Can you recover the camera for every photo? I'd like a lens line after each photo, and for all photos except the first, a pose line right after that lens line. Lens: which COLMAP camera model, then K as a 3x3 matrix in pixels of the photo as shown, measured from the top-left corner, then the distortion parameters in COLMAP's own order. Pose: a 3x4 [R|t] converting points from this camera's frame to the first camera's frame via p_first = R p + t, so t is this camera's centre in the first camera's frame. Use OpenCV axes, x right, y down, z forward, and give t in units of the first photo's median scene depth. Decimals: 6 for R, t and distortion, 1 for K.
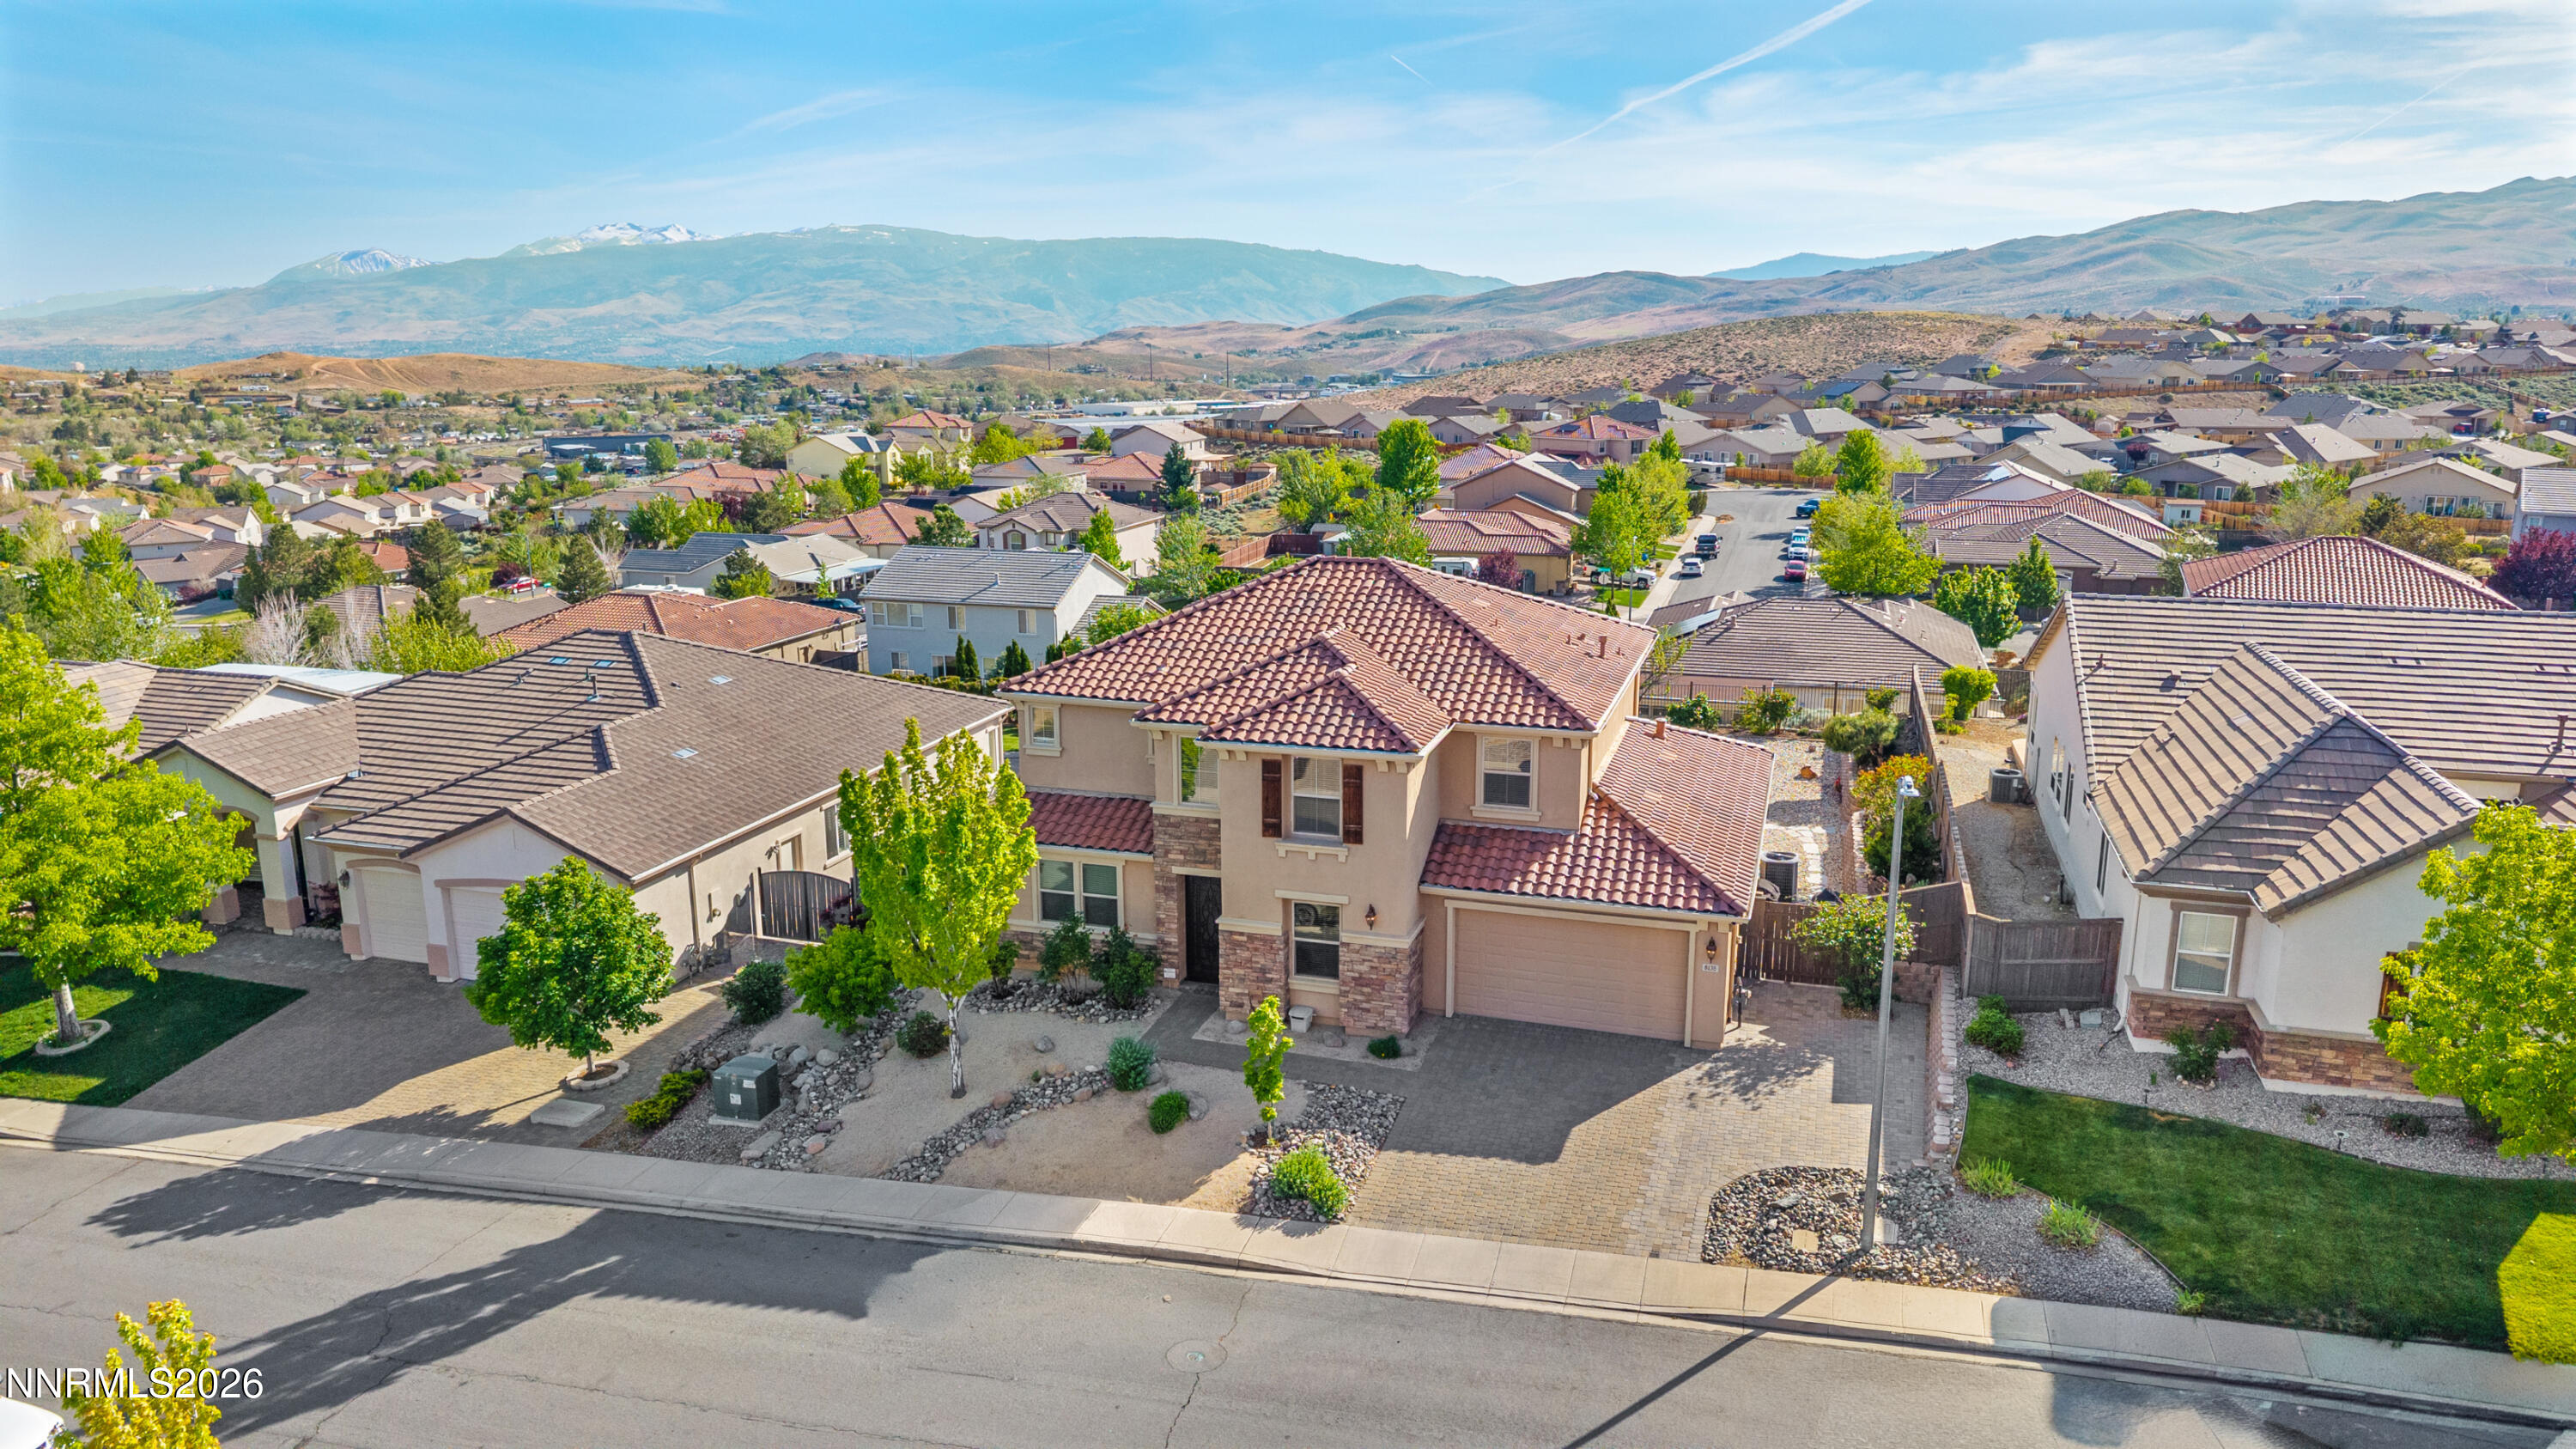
lens RADIAL K [[1734.1, 0, 1338.8], [0, 1734.1, 722.6], [0, 0, 1]] dist [0.035186, -0.048305]
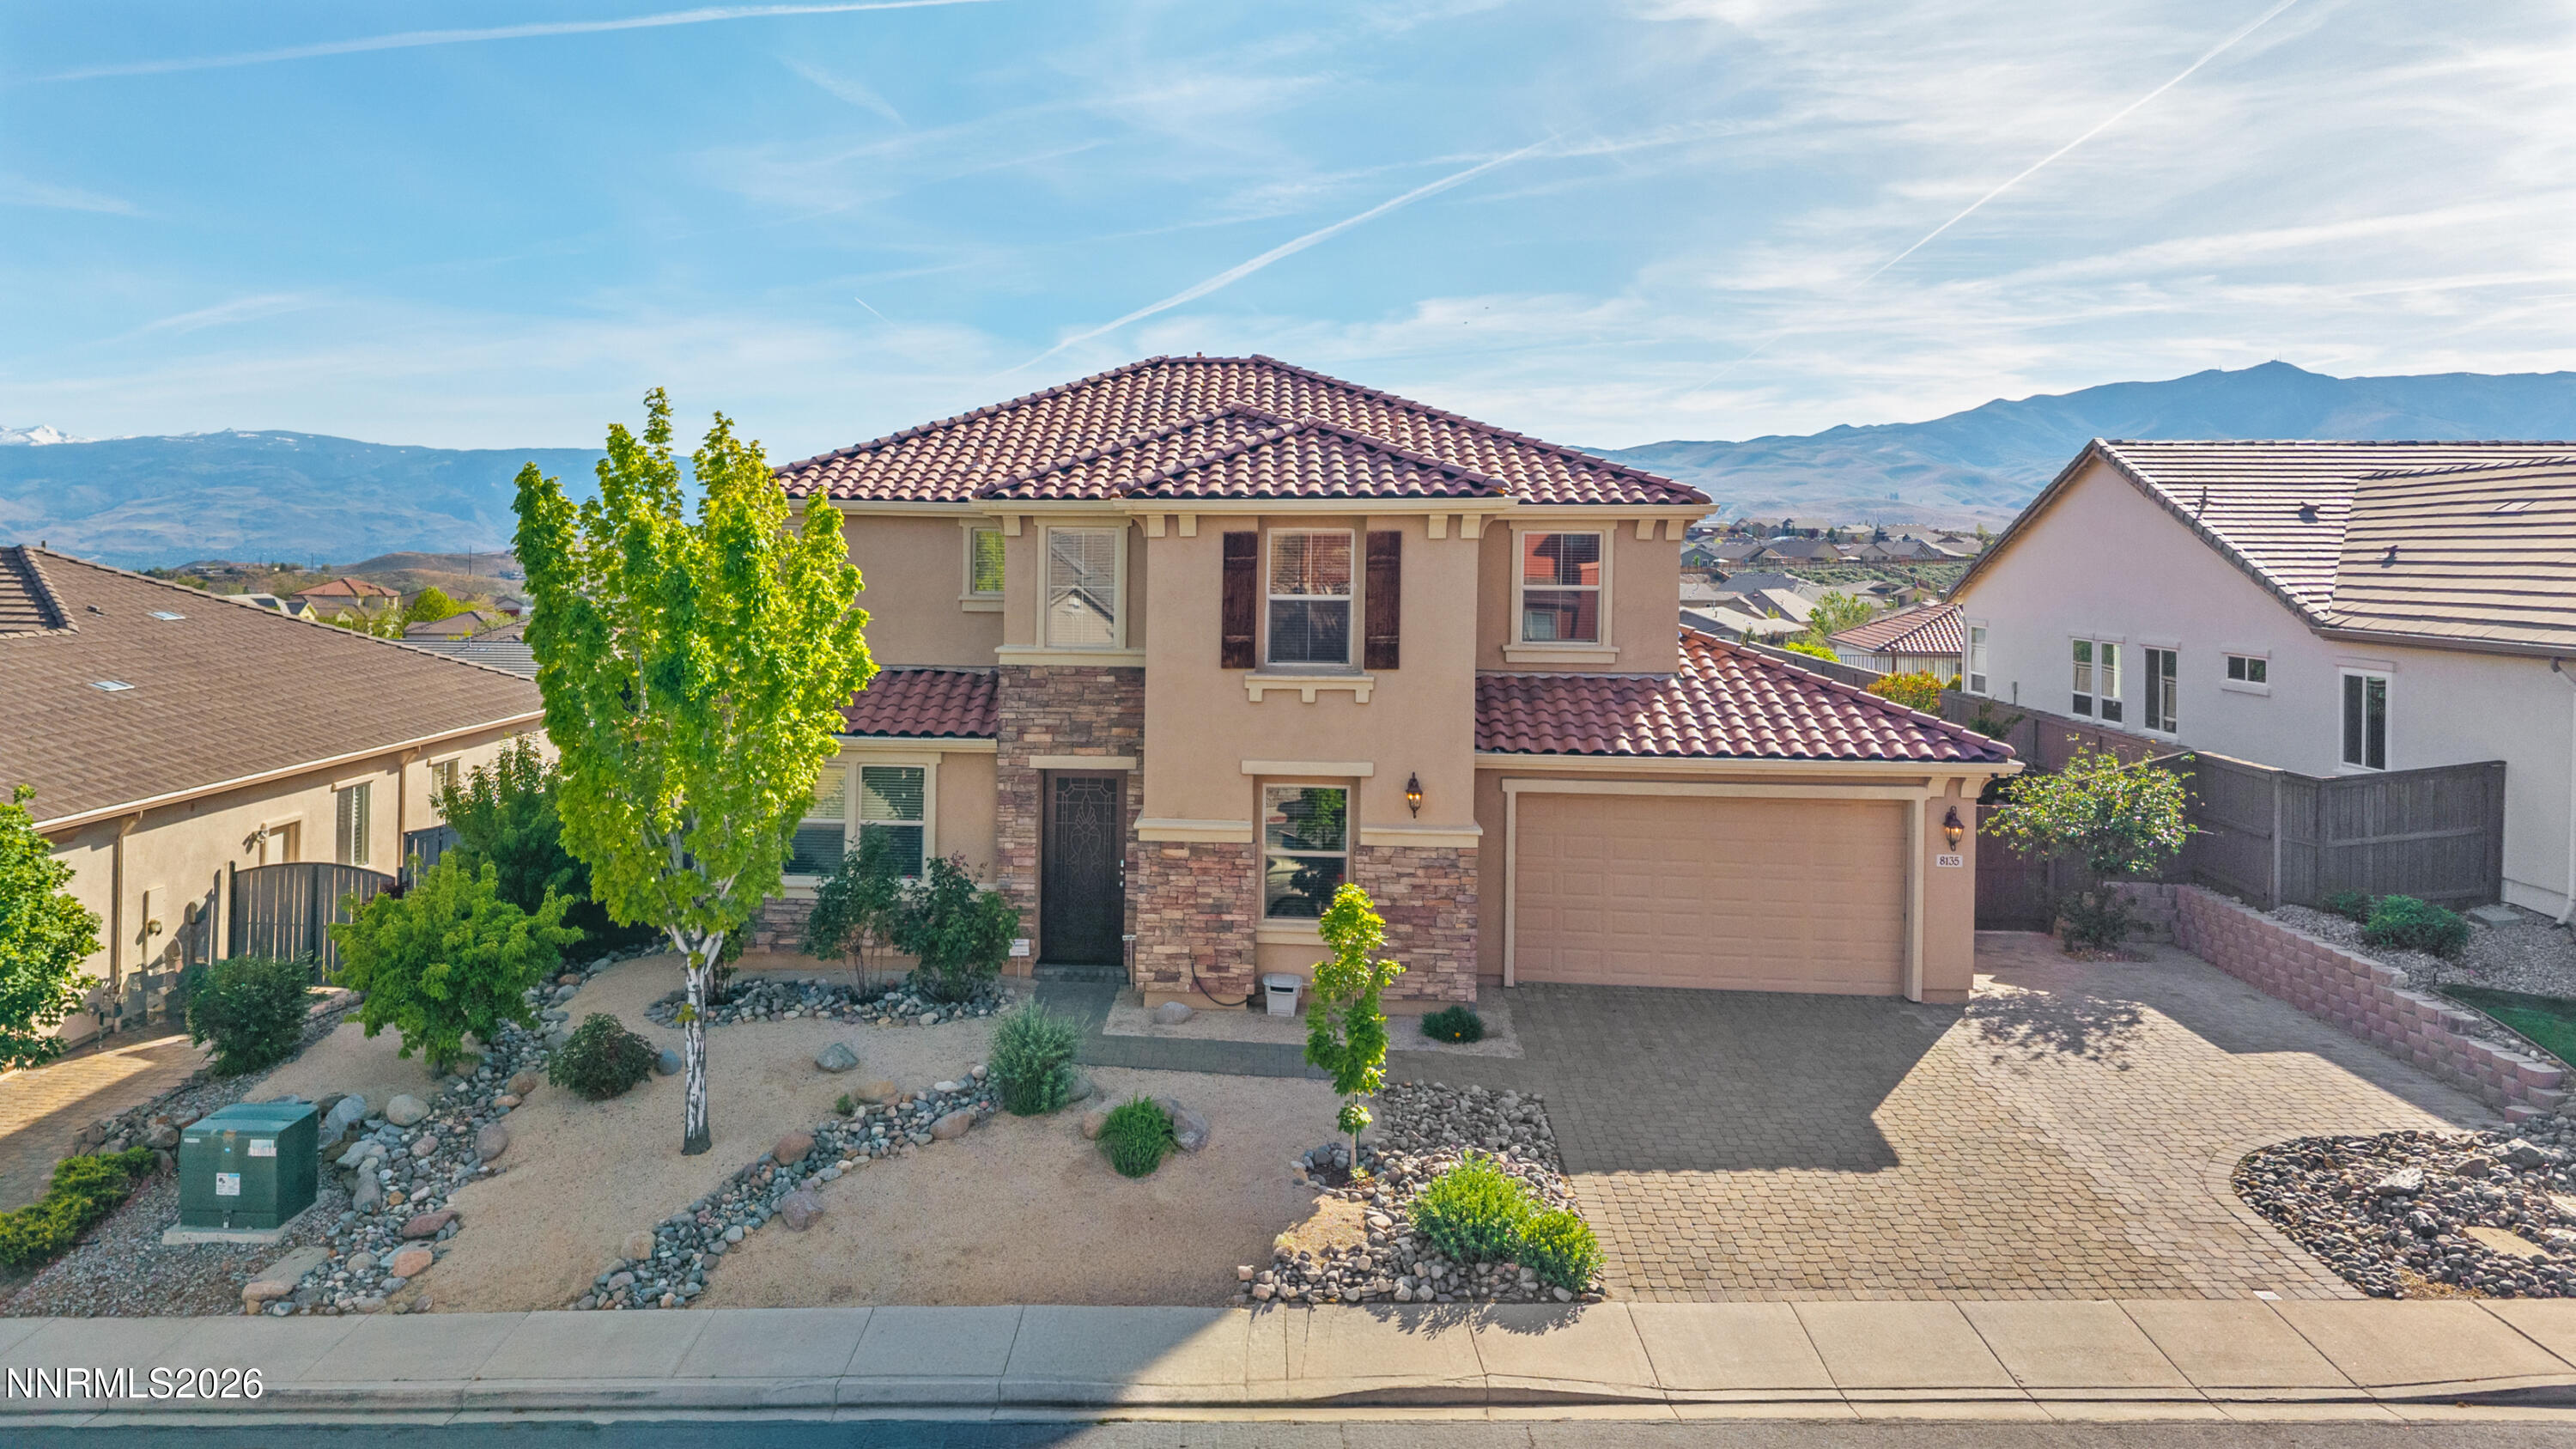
lens RADIAL K [[1755.1, 0, 1127.5], [0, 1755.1, 523.8], [0, 0, 1]] dist [0.006554, -0.005168]
pose [[0.979299, 0.013053, 0.201999, -0.186652], [0.036188, 0.970552, -0.238156, 0.151248], [-0.199159, 0.240536, 0.949989, 0.403956]]
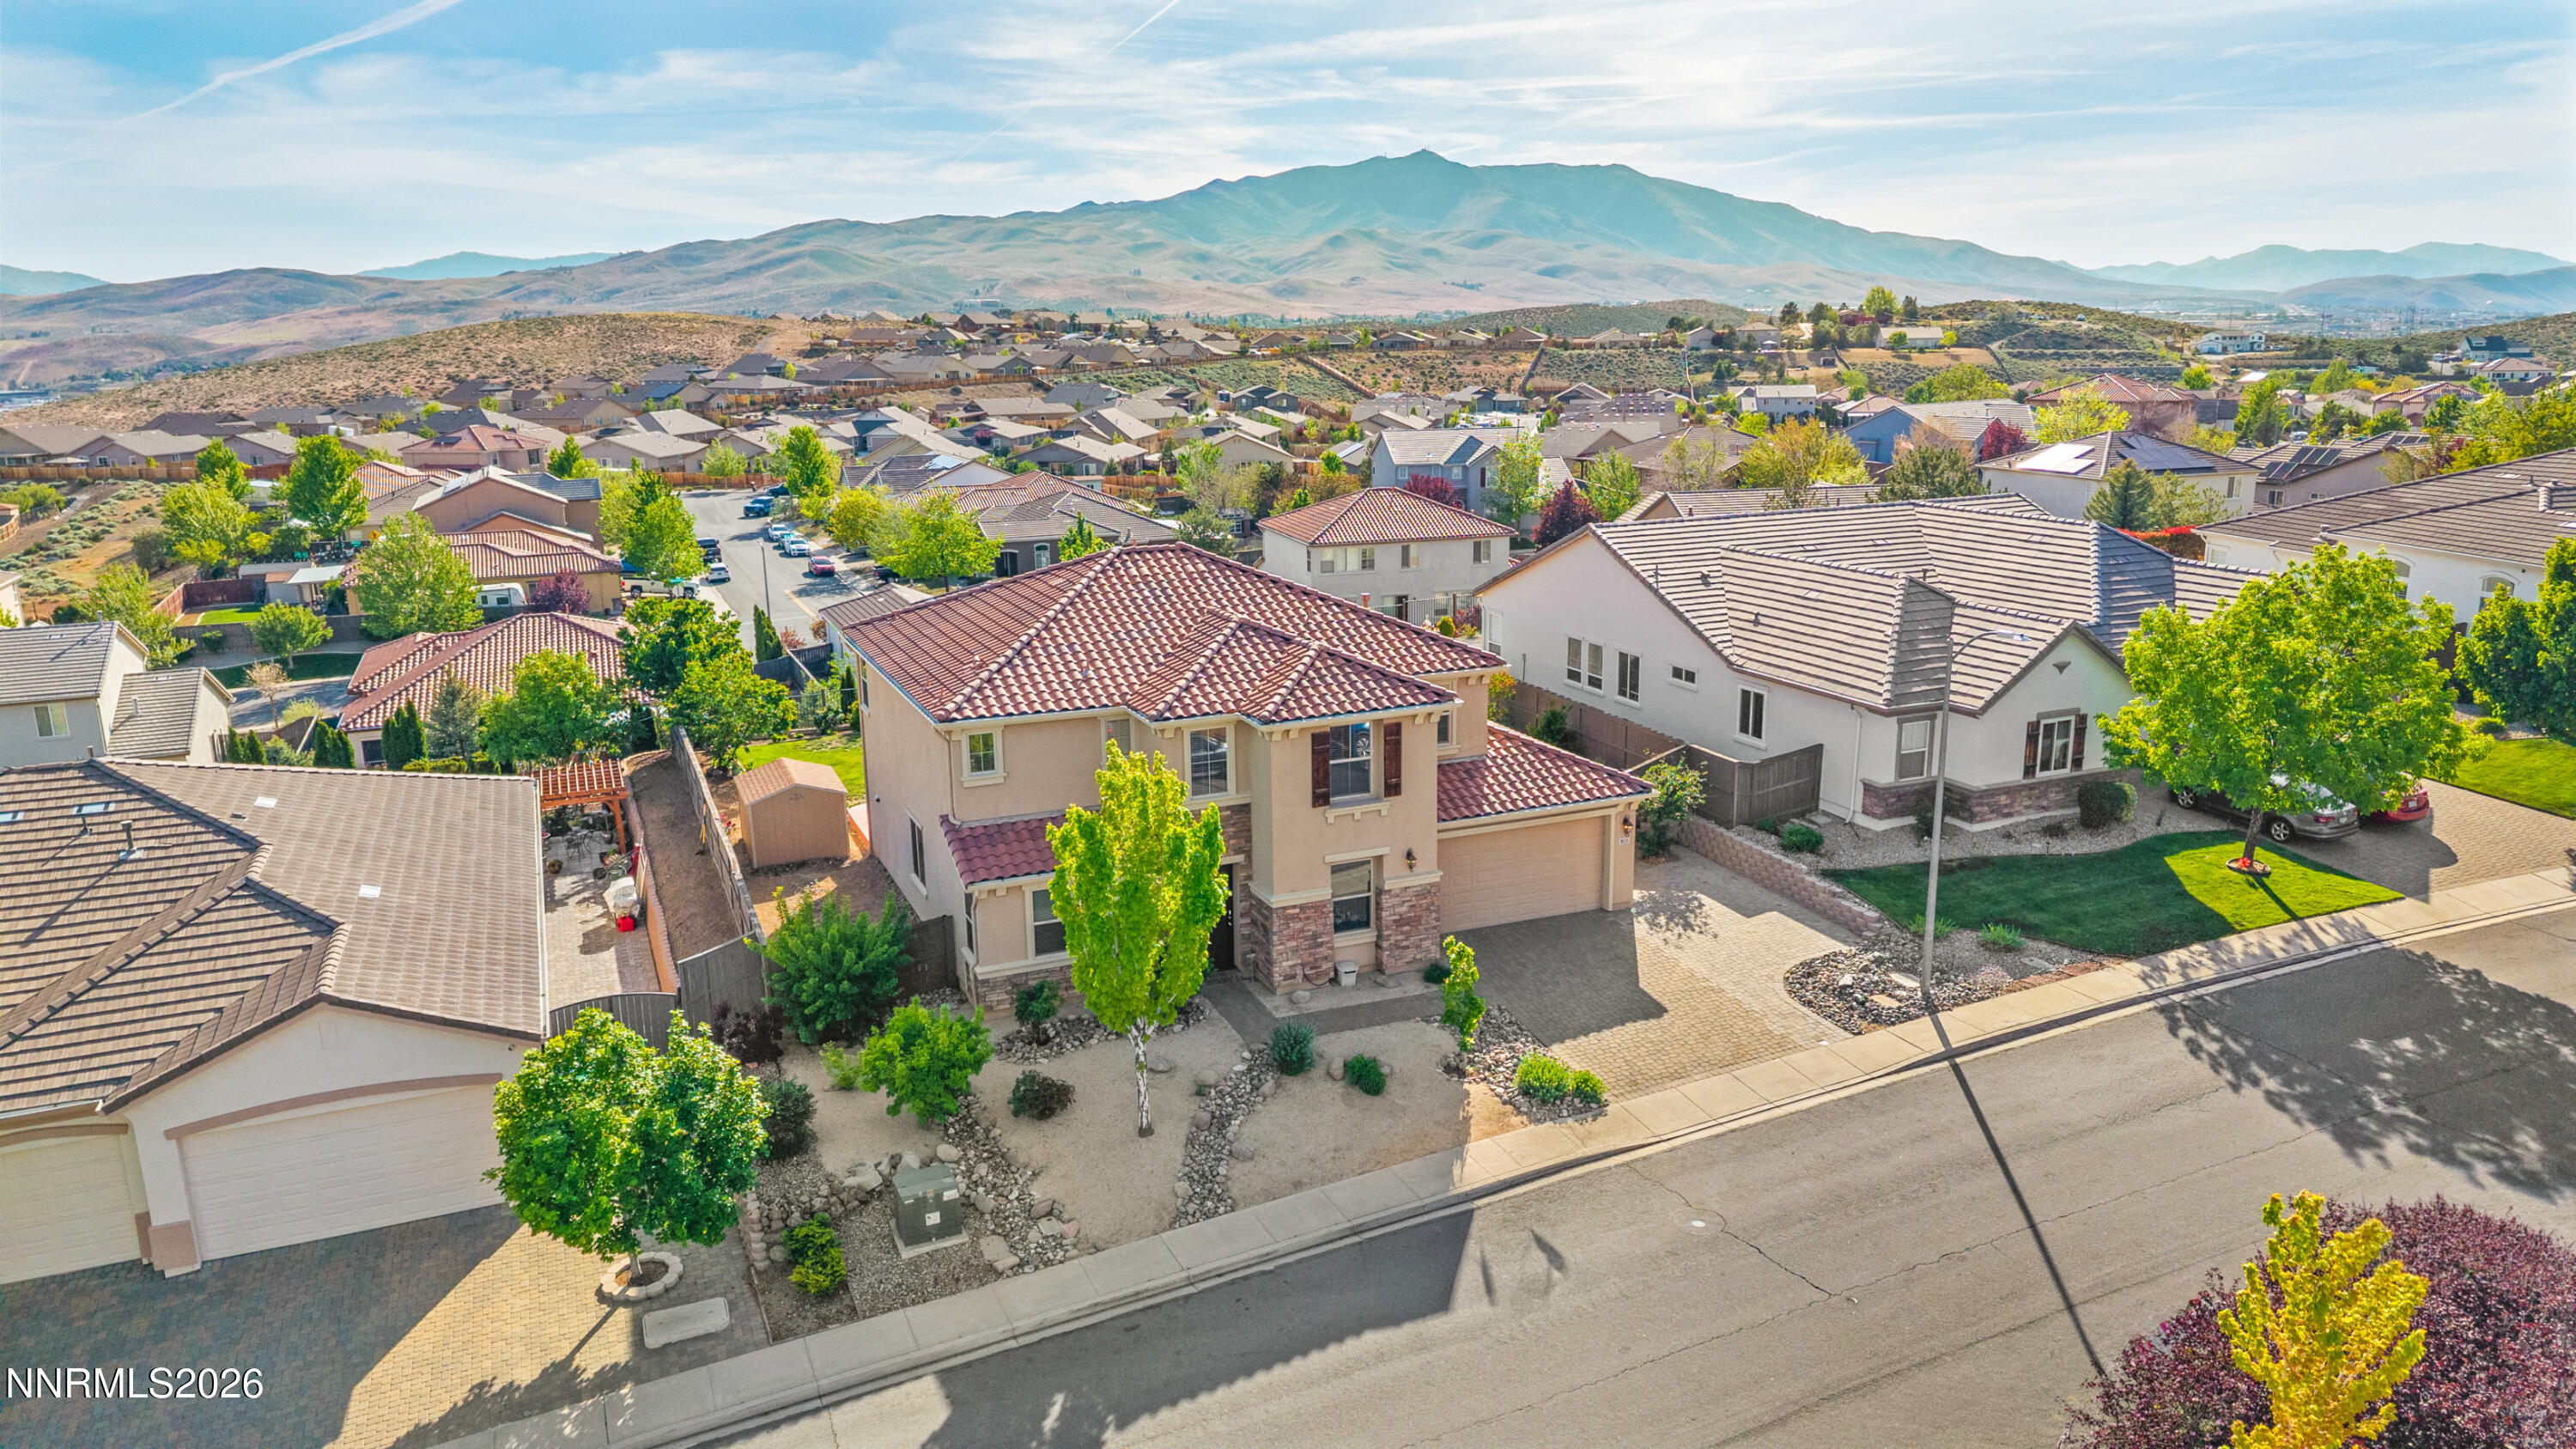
lens RADIAL K [[1707.4, 0, 1288.0], [0, 1707.4, 724.5], [0, 0, 1]] dist [0.049822, -0.044494]
pose [[0.758562, -0.158790, 0.631957, -0.662107], [0.157094, 0.985812, 0.059136, -0.044748], [-0.632381, 0.054419, 0.772744, 0.201285]]
